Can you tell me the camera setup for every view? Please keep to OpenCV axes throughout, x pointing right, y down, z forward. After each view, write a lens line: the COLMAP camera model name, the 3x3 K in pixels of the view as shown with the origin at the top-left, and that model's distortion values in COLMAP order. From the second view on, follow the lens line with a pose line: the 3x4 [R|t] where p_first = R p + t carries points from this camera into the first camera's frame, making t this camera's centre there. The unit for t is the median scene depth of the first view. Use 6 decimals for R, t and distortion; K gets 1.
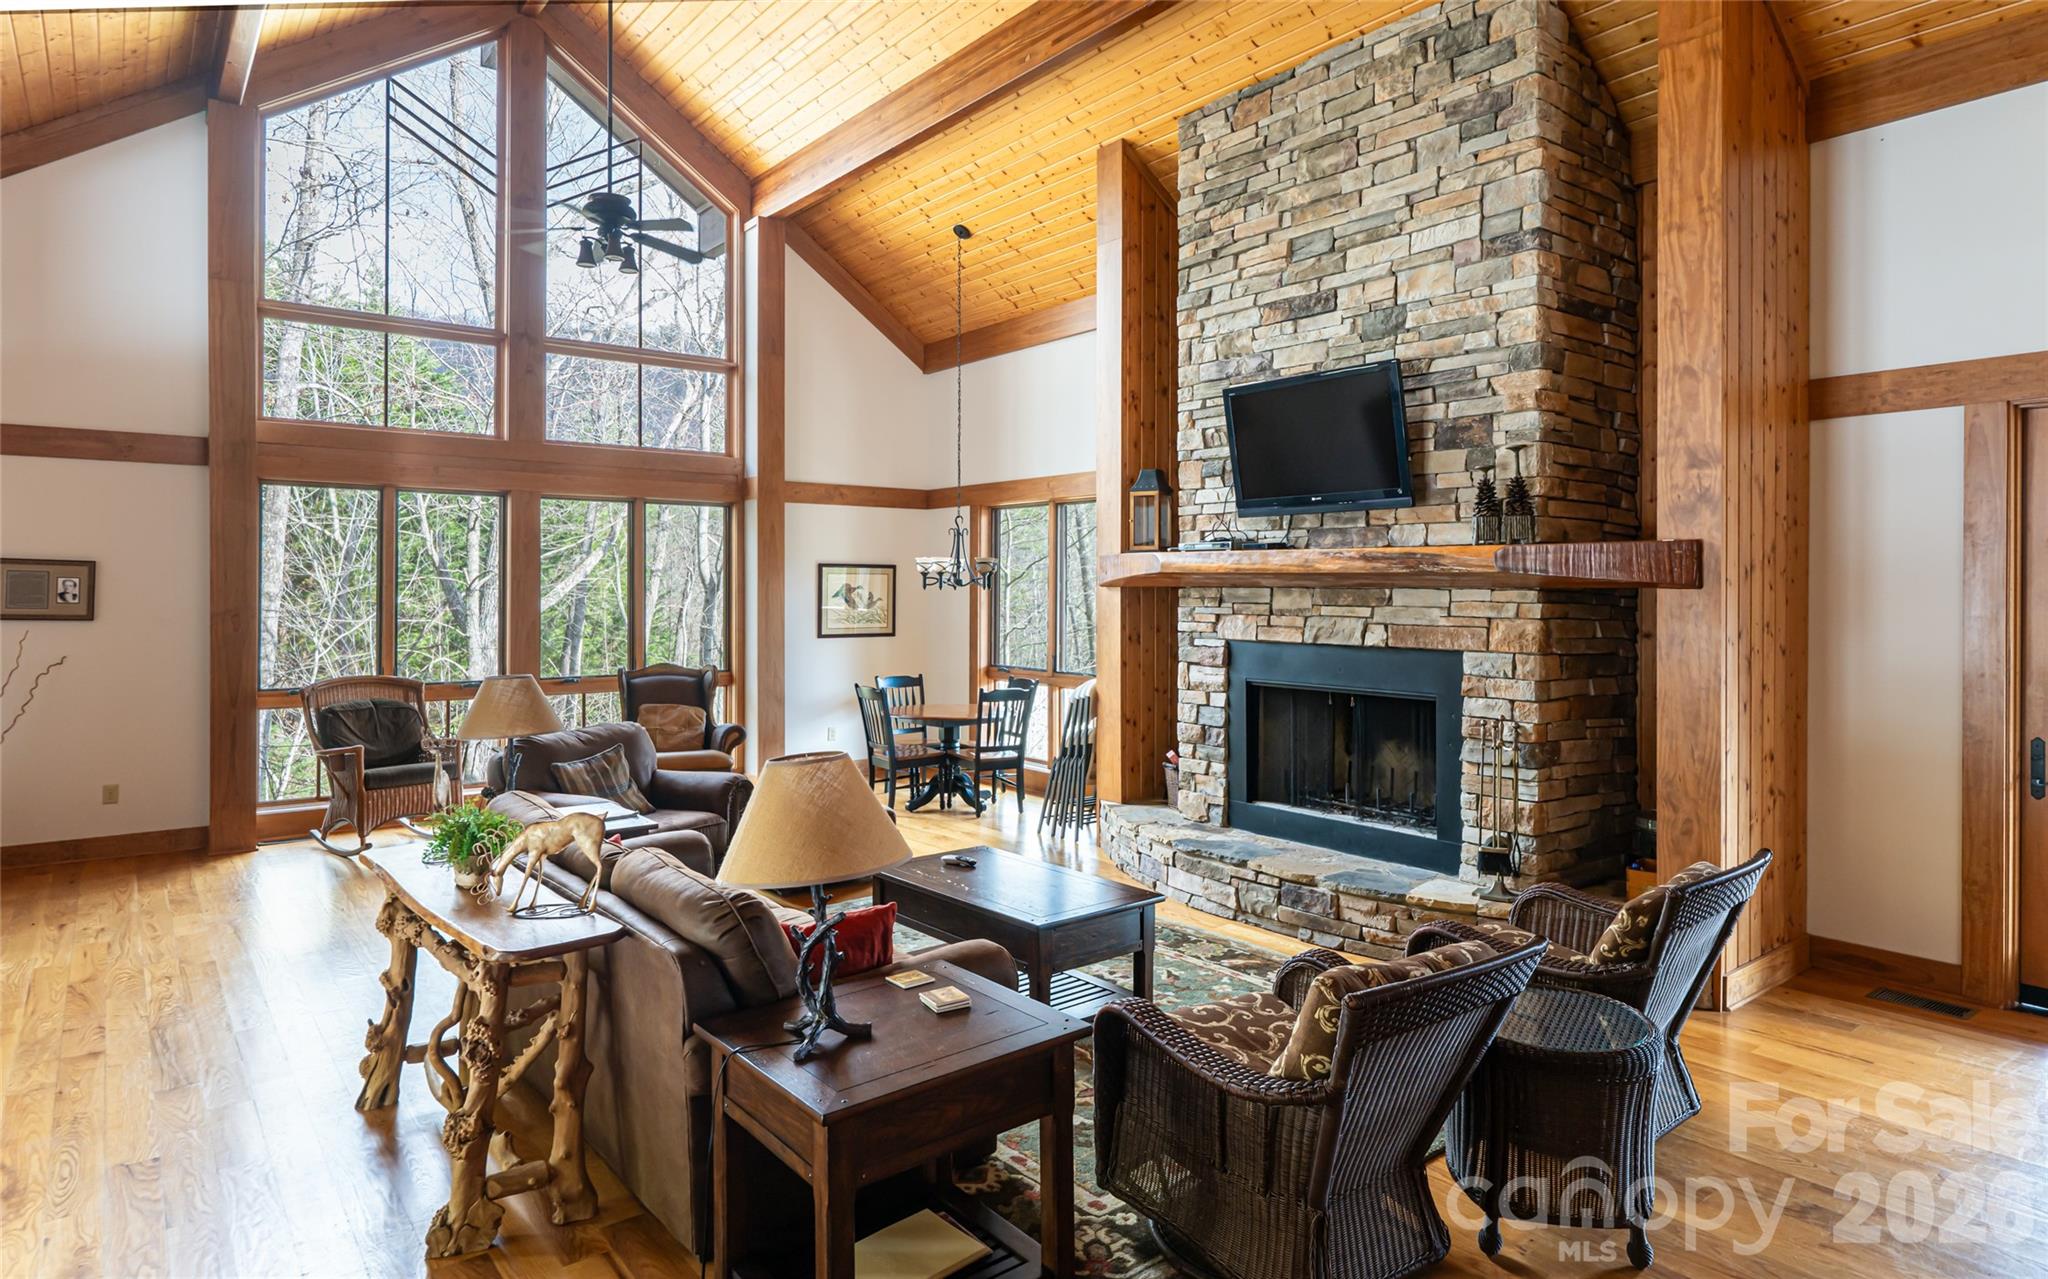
lens RADIAL K [[1150.0, 0, 1018.1], [0, 1150.0, 590.6], [0, 0, 1]] dist [0.001062, 0.000059]
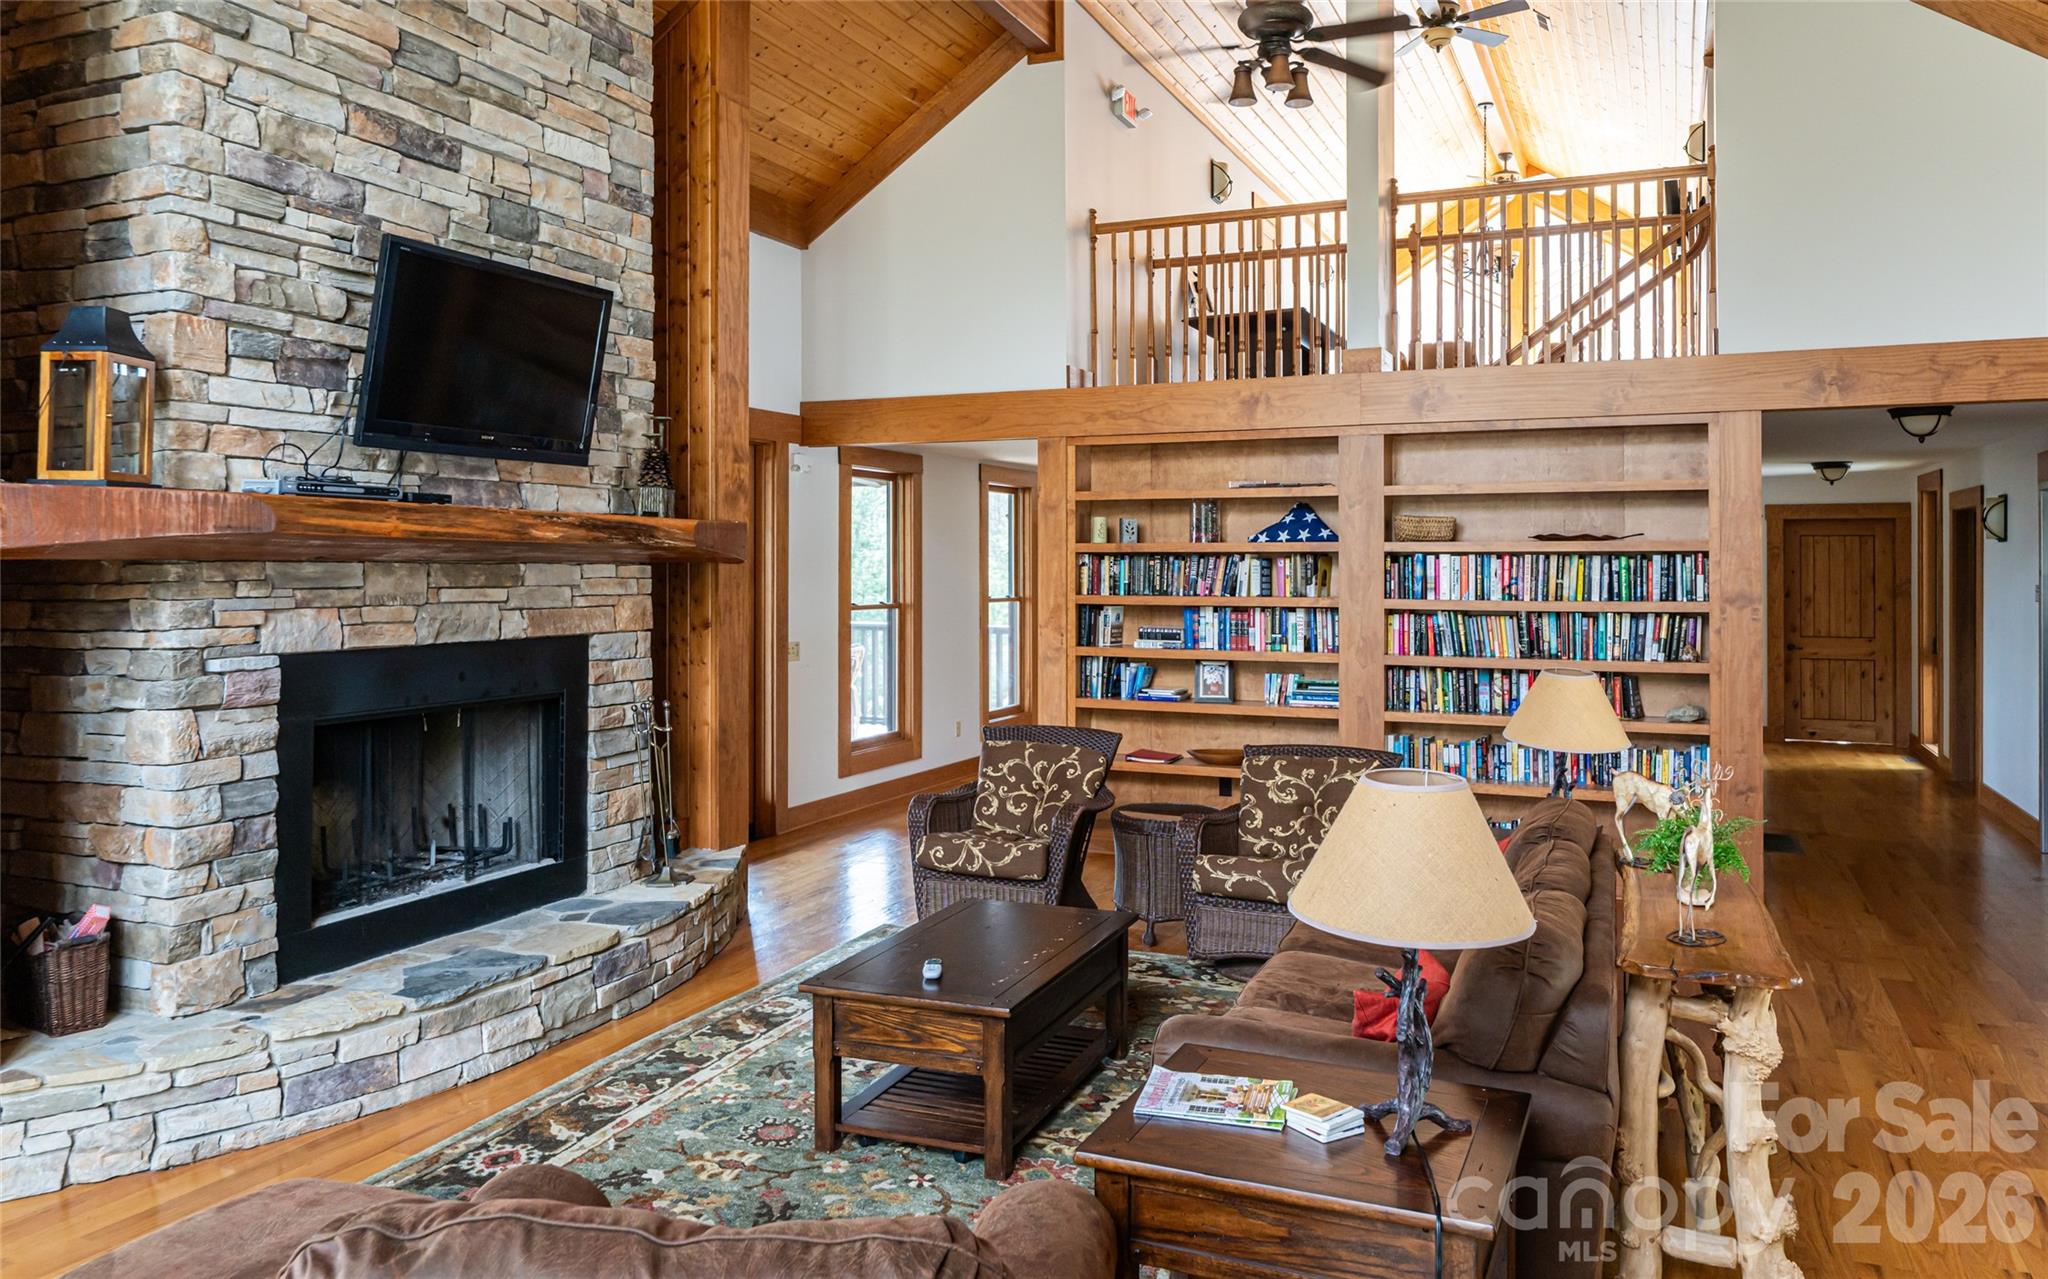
lens RADIAL K [[1469.5, 0, 1020.2], [0, 1469.5, 561.3], [0, 0, 1]] dist [-0.001964, -0.000623]
pose [[-0.470818, 0.002571, 0.882226, -0.691145], [0.003256, 0.999994, -0.001177, -0.001013], [-0.882224, 0.002319, -0.470824, 1.127514]]
